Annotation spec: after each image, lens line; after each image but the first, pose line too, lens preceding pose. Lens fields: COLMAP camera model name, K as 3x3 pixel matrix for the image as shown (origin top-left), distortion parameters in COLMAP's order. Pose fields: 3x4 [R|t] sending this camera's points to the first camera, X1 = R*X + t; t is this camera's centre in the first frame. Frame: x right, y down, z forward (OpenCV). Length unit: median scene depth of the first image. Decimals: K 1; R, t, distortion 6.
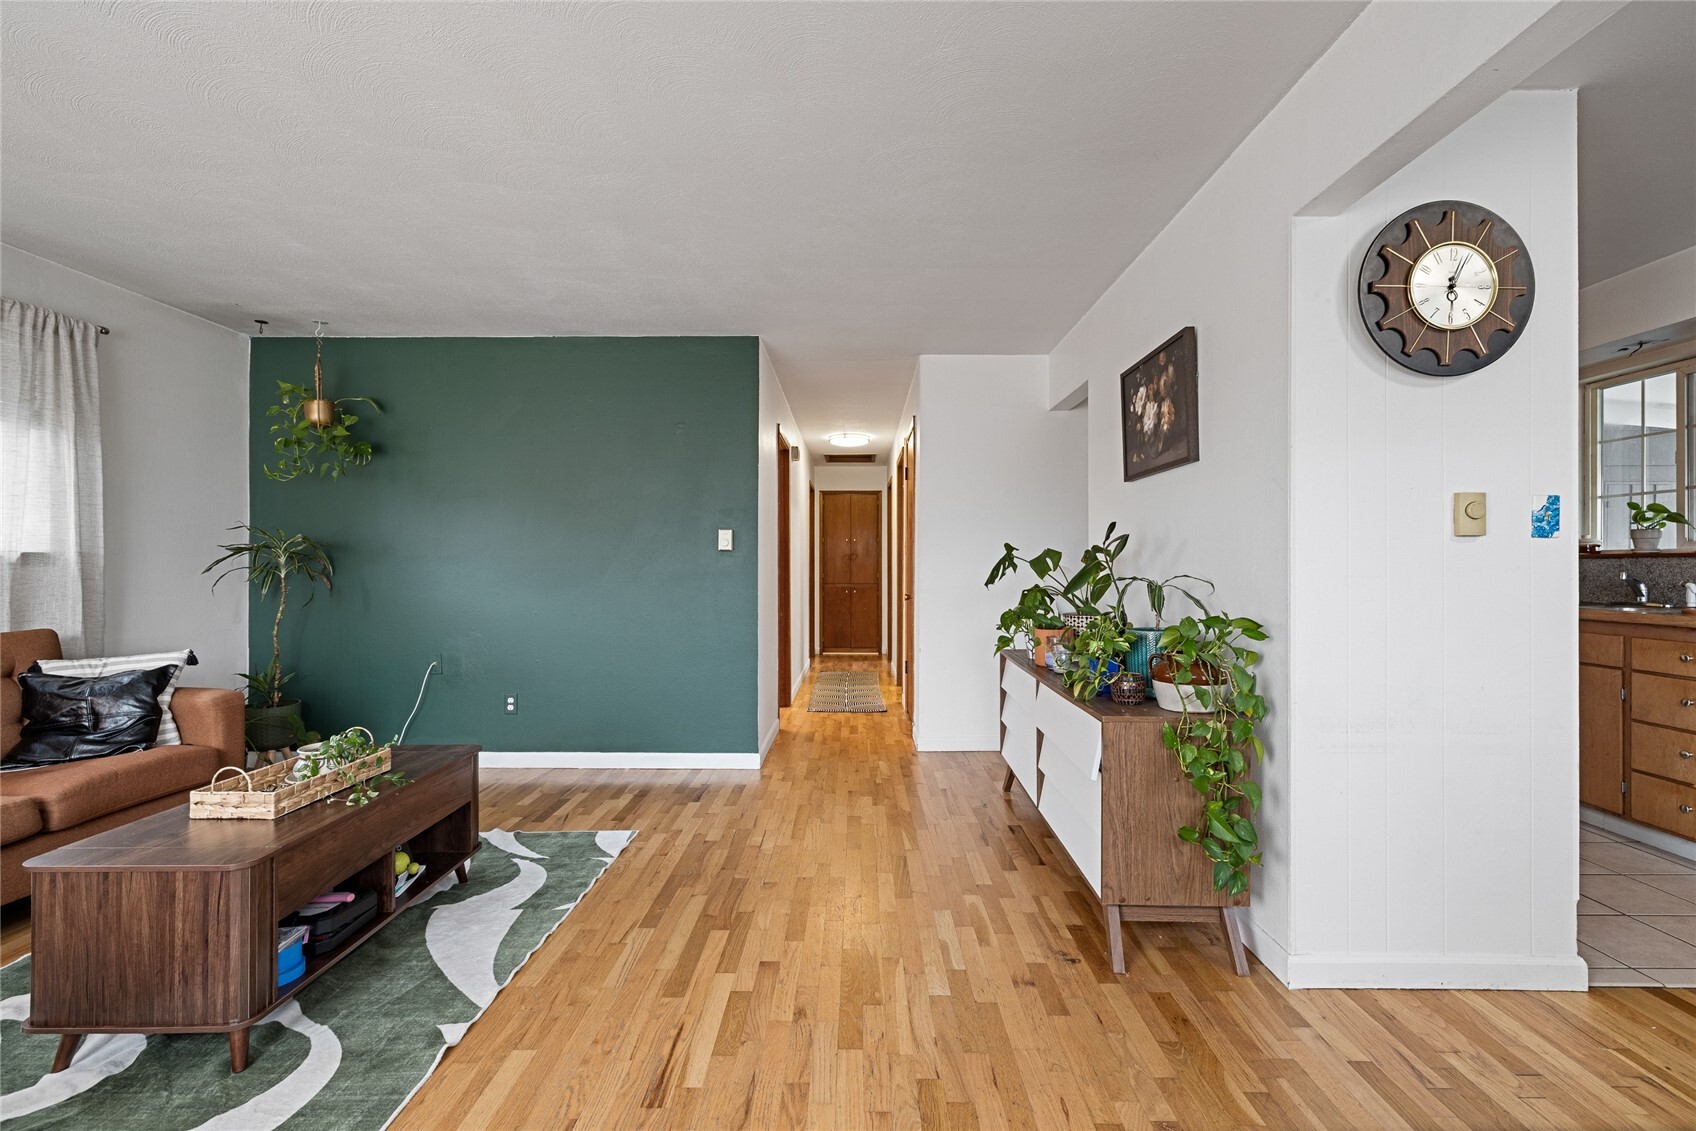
lens RADIAL K [[718.0, 0, 848.7], [0, 718.0, 563.8], [0, 0, 1]] dist [0.000388, 0.000935]
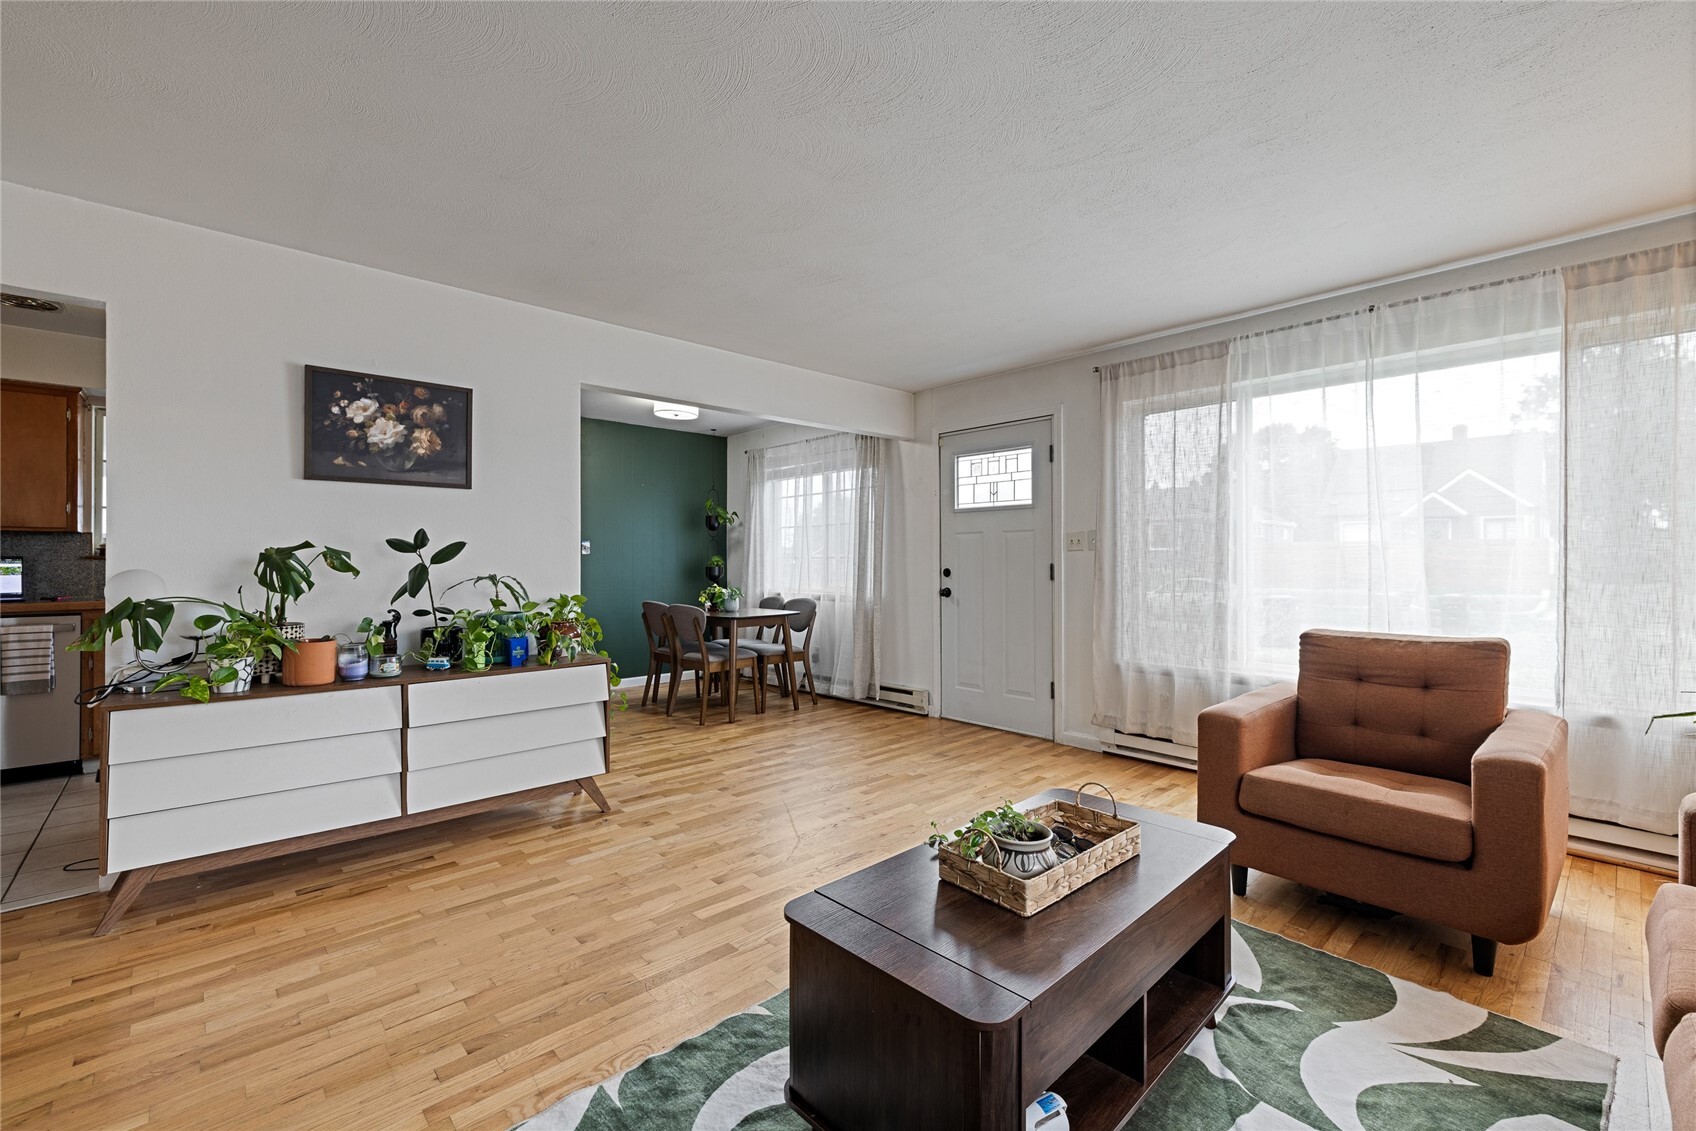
lens RADIAL K [[718.0, 0, 837.2], [0, 718.0, 552.3], [0, 0, 1]] dist [0.000388, 0.000935]
pose [[-0.670935, 0.007470, 0.741479, -0.903600], [-0.000843, 0.999941, -0.010836, -0.009134], [-0.741516, -0.007895, -0.670889, 1.279705]]
